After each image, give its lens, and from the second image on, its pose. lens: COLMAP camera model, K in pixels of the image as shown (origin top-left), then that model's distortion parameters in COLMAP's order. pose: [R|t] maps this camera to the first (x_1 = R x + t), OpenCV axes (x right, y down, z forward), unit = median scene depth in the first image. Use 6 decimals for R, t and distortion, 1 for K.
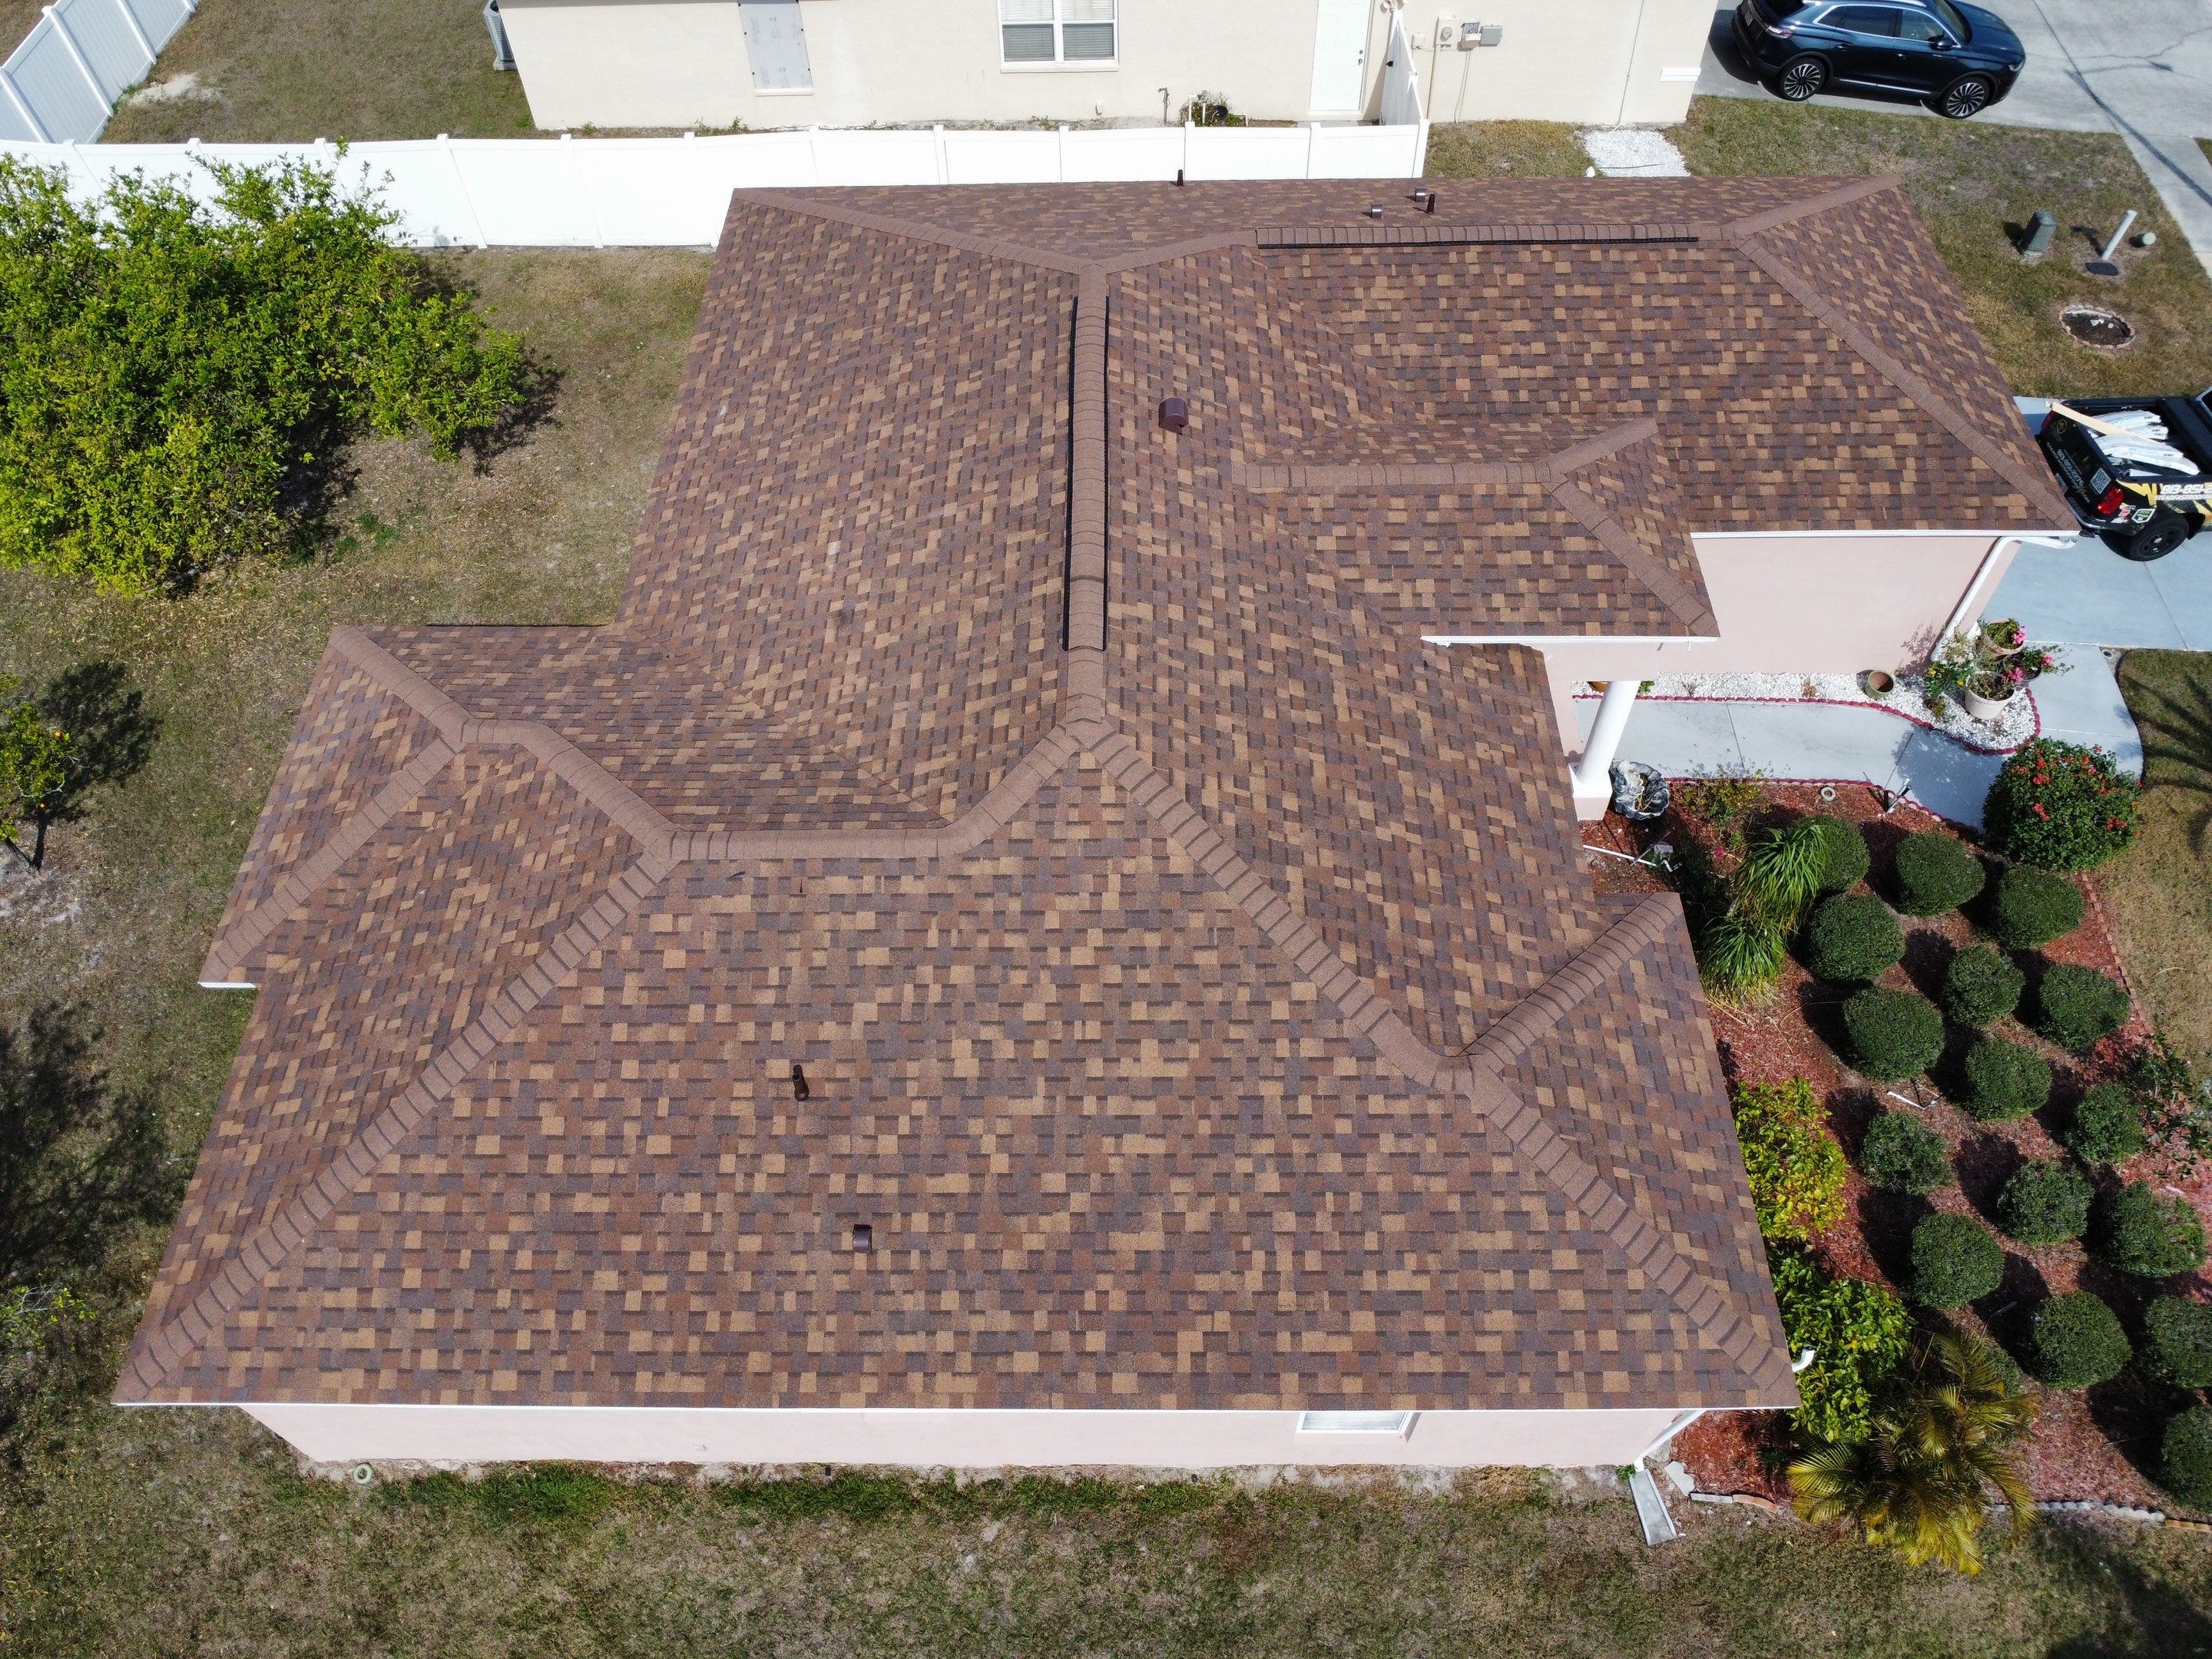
lens RADIAL K [[1601.8, 0, 1105.2], [0, 1601.8, 823.9], [0, 0, 1]] dist [-0.021789, -0.014190]
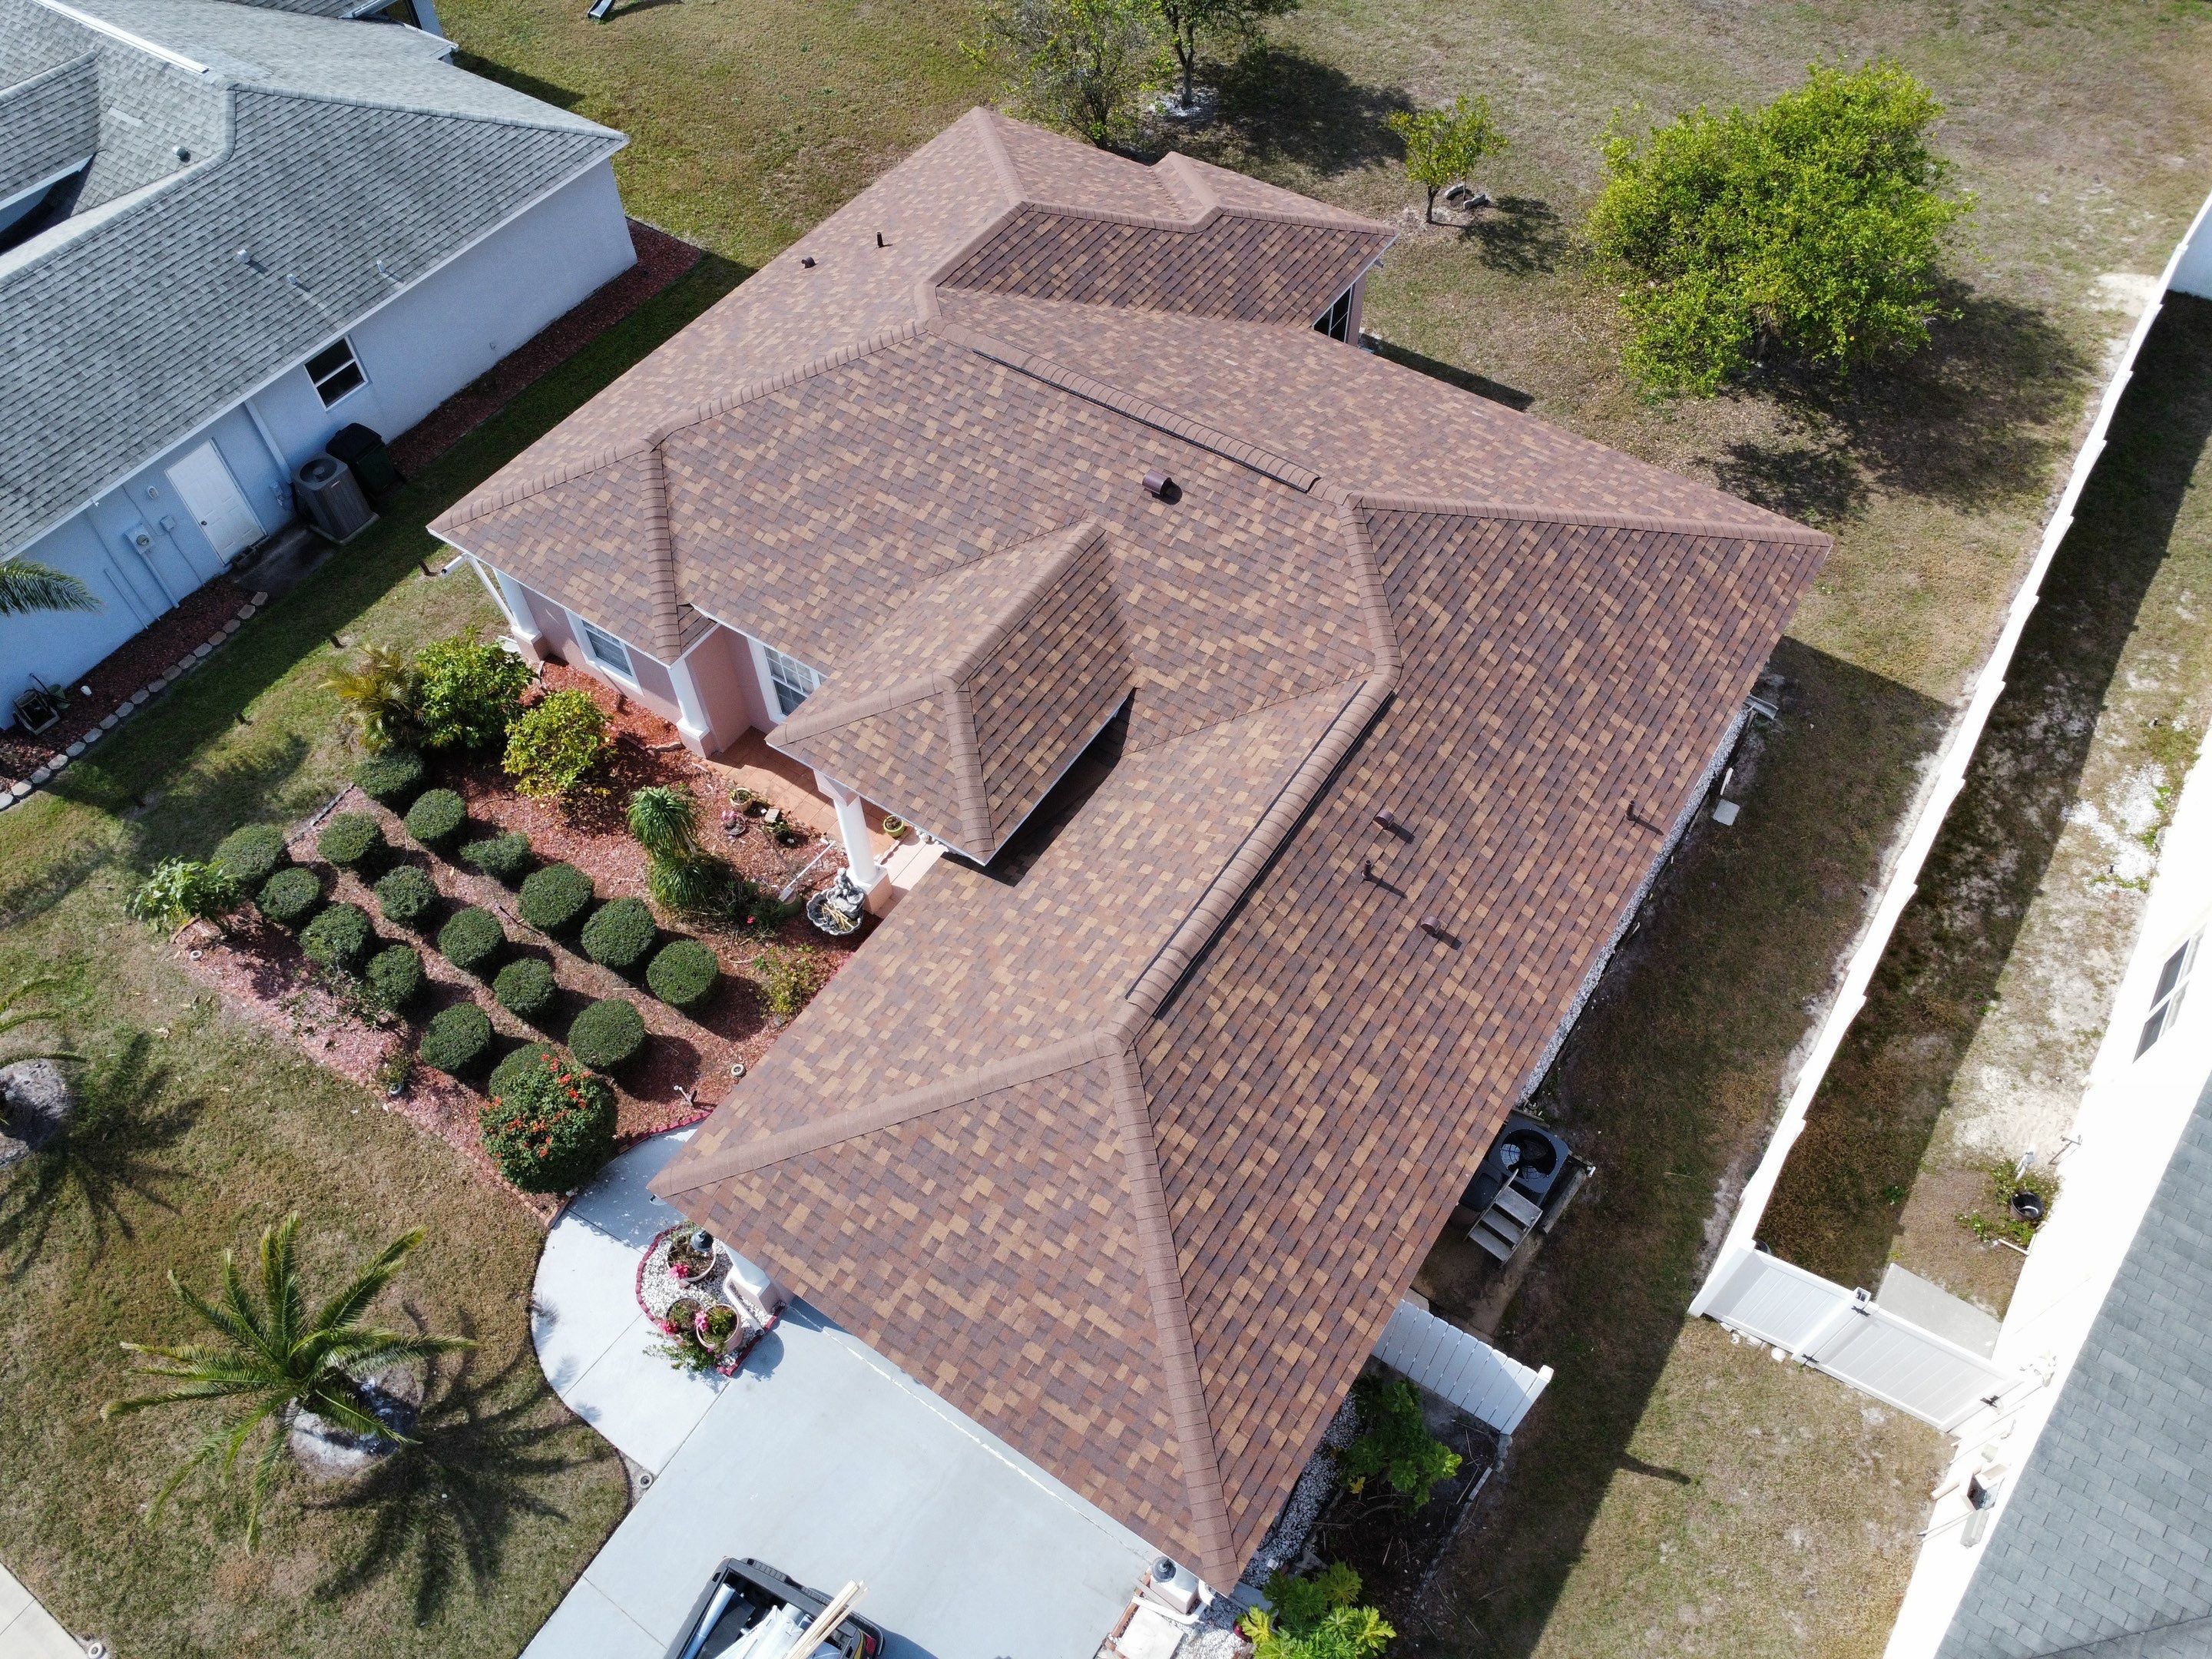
lens RADIAL K [[1601.8, 0, 1109.7], [0, 1601.8, 826.8], [0, 0, 1]] dist [-0.021789, -0.014190]
pose [[-0.551024, 0.691246, -0.467495, 0.872601], [-0.653523, -0.009088, 0.756852, -1.236384], [0.518922, 0.722563, 0.456753, 0.639770]]
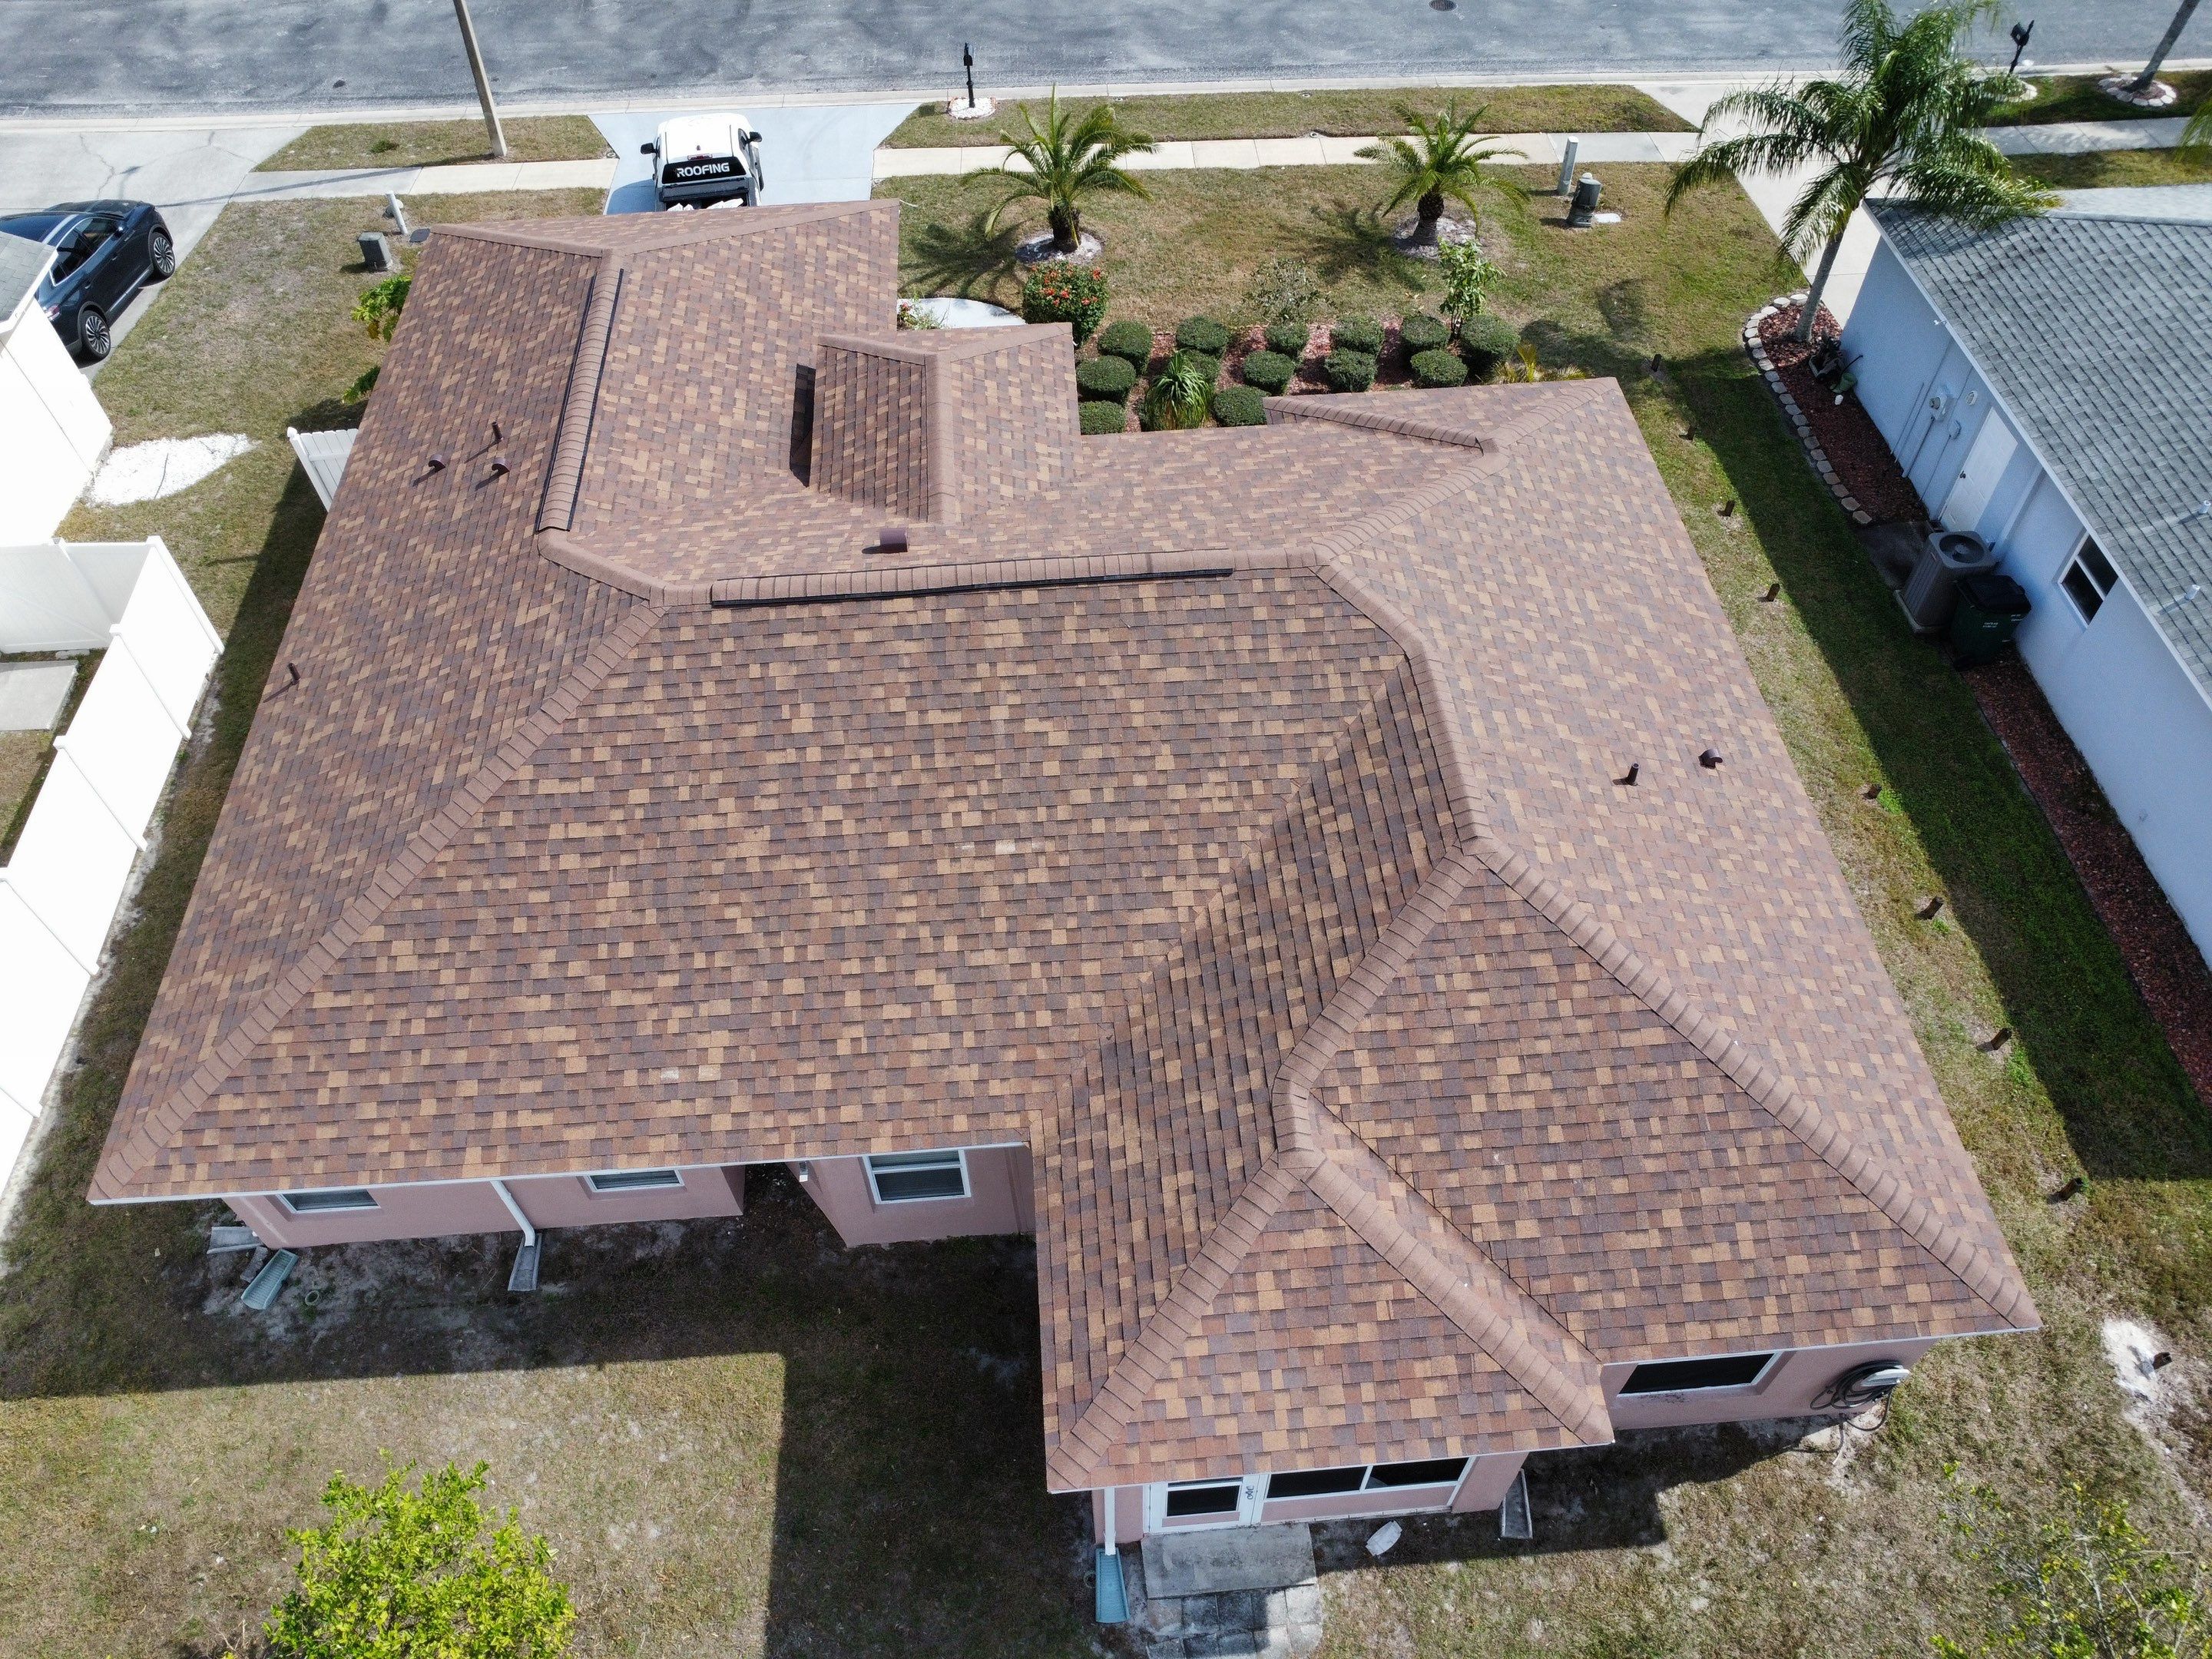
lens RADIAL K [[1601.8, 0, 1103.4], [0, 1601.8, 829.4], [0, 0, 1]] dist [-0.021789, -0.014190]
pose [[-0.079726, -0.760781, 0.644094, -0.808156], [0.809497, 0.327644, 0.487200, -0.616104], [-0.581686, 0.560234, 0.589728, 0.445557]]
